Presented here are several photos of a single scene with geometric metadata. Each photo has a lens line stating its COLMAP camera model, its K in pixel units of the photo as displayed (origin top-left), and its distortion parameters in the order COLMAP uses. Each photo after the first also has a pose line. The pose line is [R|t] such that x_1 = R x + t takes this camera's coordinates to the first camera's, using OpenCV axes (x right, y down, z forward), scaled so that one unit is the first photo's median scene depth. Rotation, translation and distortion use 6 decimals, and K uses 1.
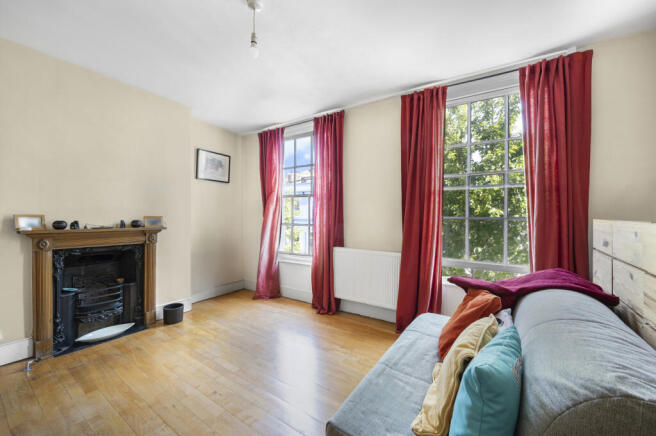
lens RADIAL K [[262.1, 0, 328.0], [0, 262.1, 218.0], [0, 0, 1]] dist [-0.008683, 0.000408]
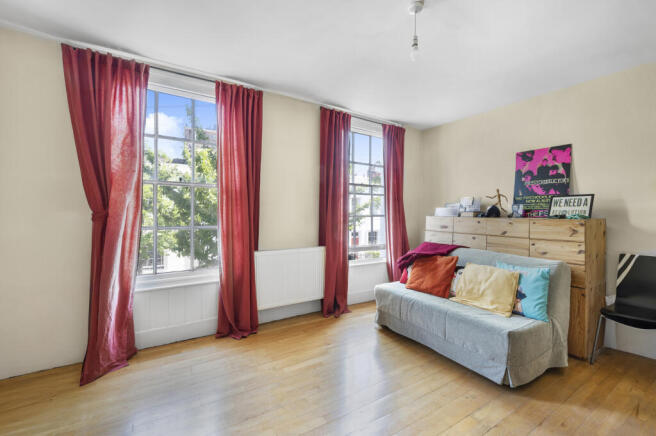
lens RADIAL K [[277.3, 0, 328.0], [0, 277.3, 218.0], [0, 0, 1]] dist [-0.036323, 0.000002]
pose [[0.382406, -0.013447, 0.923897, -0.687881], [0.007690, 0.999906, 0.011370, -0.002141], [-0.923962, 0.002756, 0.382473, 0.446187]]
